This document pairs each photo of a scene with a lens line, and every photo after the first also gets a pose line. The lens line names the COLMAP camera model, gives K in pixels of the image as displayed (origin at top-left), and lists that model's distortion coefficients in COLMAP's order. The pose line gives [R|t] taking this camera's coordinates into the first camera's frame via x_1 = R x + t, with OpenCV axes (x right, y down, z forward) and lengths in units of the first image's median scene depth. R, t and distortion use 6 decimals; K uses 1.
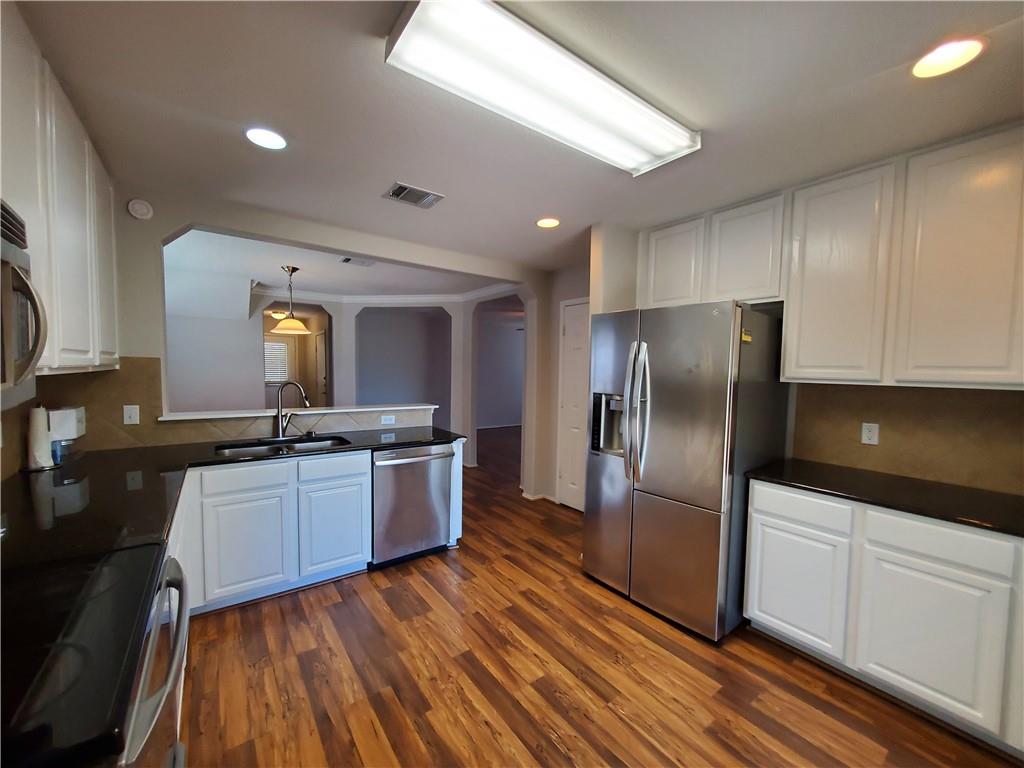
lens RADIAL K [[405.7, 0, 511.1], [0, 405.7, 387.5], [0, 0, 1]] dist [-0.009226, -0.002102]
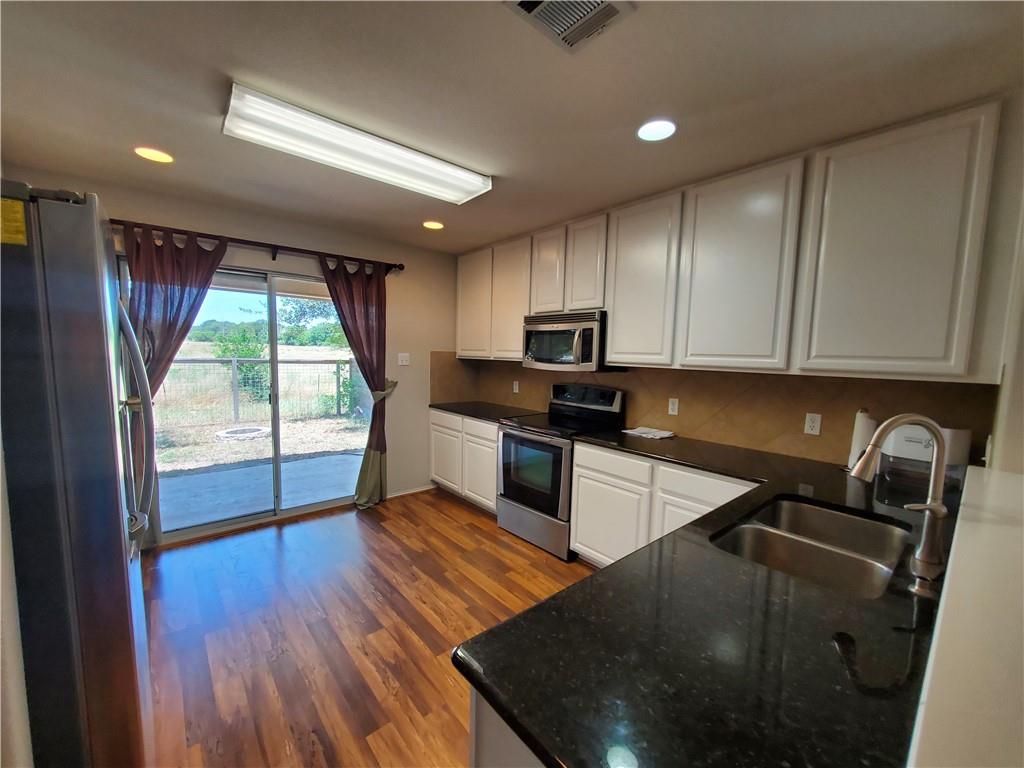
lens RADIAL K [[405.7, 0, 508.2], [0, 405.7, 389.7], [0, 0, 1]] dist [-0.009226, -0.002102]
pose [[-0.996938, -0.037172, -0.068800, -0.184366], [-0.046582, 0.988961, 0.140666, -0.104134], [0.062811, 0.143440, -0.987664, 1.876610]]
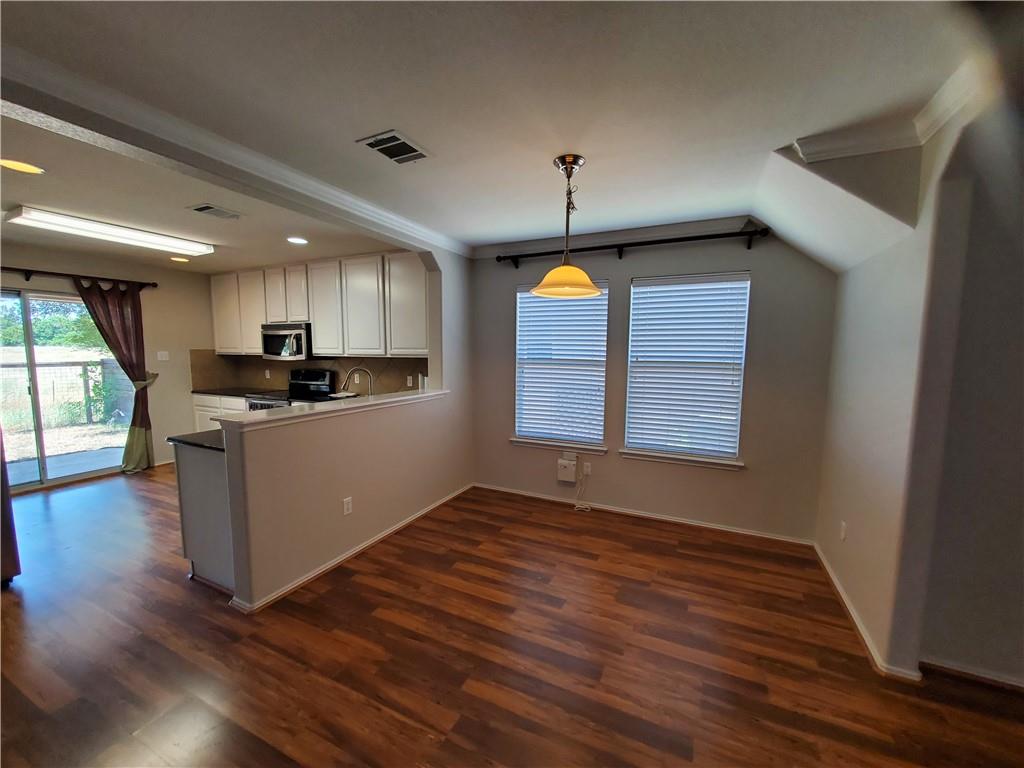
lens RADIAL K [[405.7, 0, 516.4], [0, 405.7, 390.7], [0, 0, 1]] dist [-0.009226, -0.002102]
pose [[-0.876157, 0.023179, -0.481468, -0.514236], [-0.047440, 0.989848, 0.133982, -0.174466], [0.479686, 0.140230, -0.866162, 3.091912]]
